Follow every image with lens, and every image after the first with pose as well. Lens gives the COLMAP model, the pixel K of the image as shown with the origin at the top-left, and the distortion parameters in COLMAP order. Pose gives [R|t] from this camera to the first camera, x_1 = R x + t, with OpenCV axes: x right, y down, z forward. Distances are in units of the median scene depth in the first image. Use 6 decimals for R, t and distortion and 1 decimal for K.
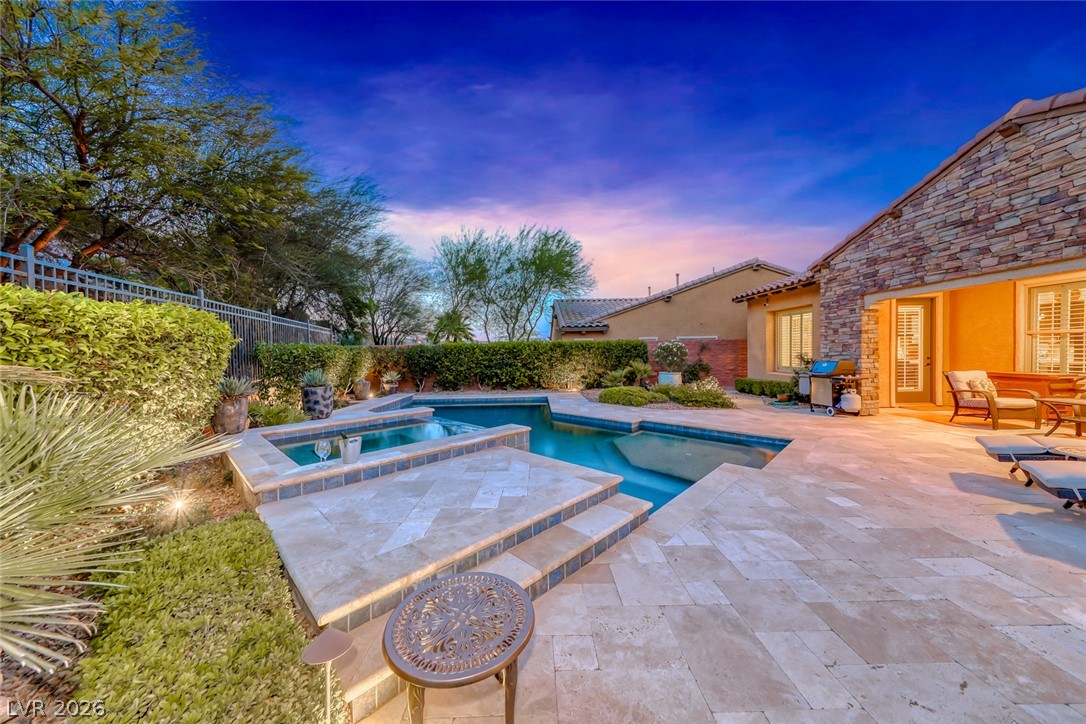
lens RADIAL K [[367.2, 0, 538.3], [0, 367.2, 355.2], [0, 0, 1]] dist [0.023698, -0.007979]
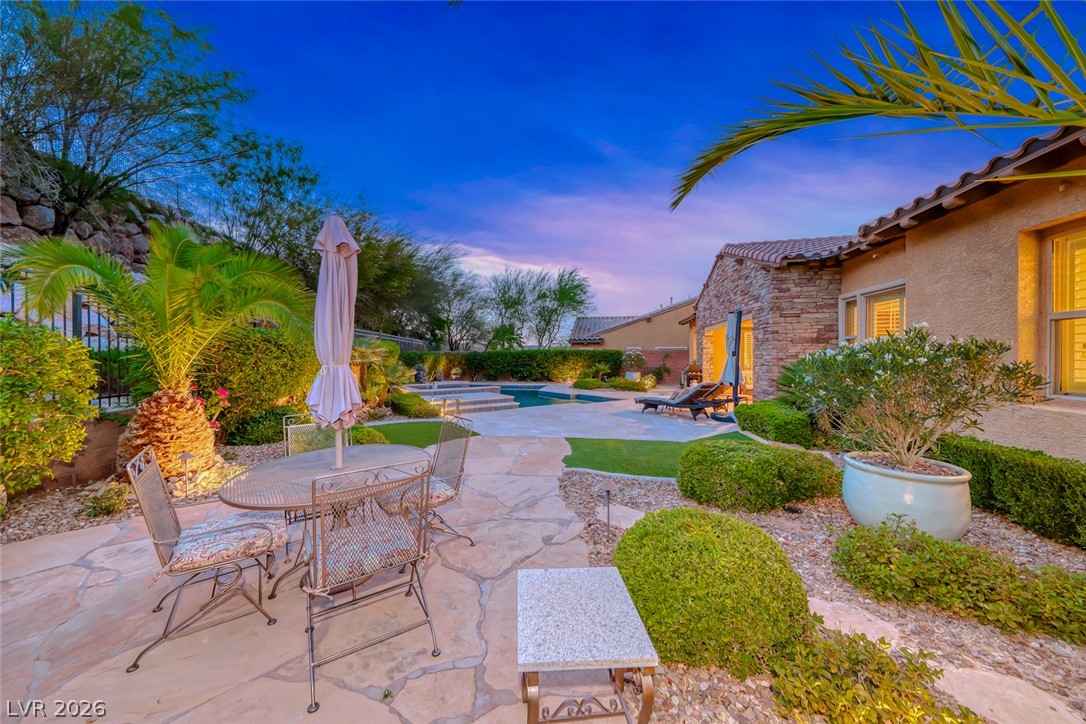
lens RADIAL K [[373.9, 0, 539.4], [0, 373.9, 353.8], [0, 0, 1]] dist [0.000178, -0.008453]
pose [[0.981670, 0.013515, -0.190107, 0.405067], [-0.016493, 0.999765, -0.014095, 0.001017], [0.189871, 0.016972, 0.981662, -0.819593]]
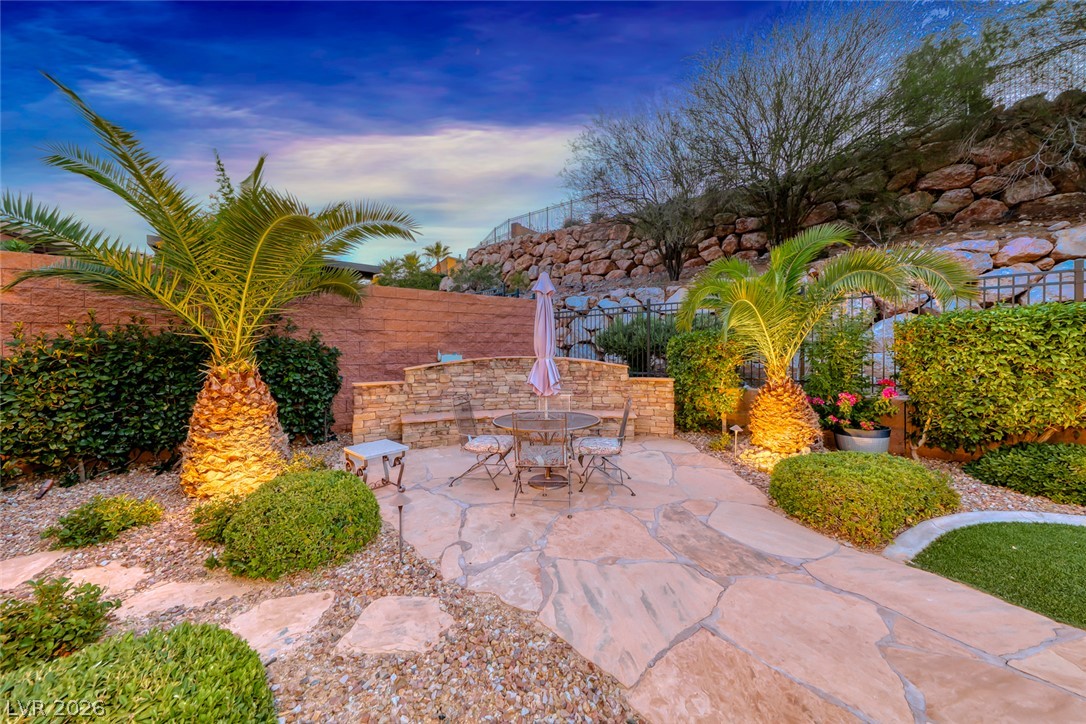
lens RADIAL K [[367.2, 0, 538.3], [0, 367.2, 355.2], [0, 0, 1]] dist [0.023698, -0.007979]
pose [[-0.832337, 0.036537, -0.553064, 0.473713], [0.016233, 0.999004, 0.041569, -0.018031], [0.554032, 0.025622, -0.832101, -0.157351]]
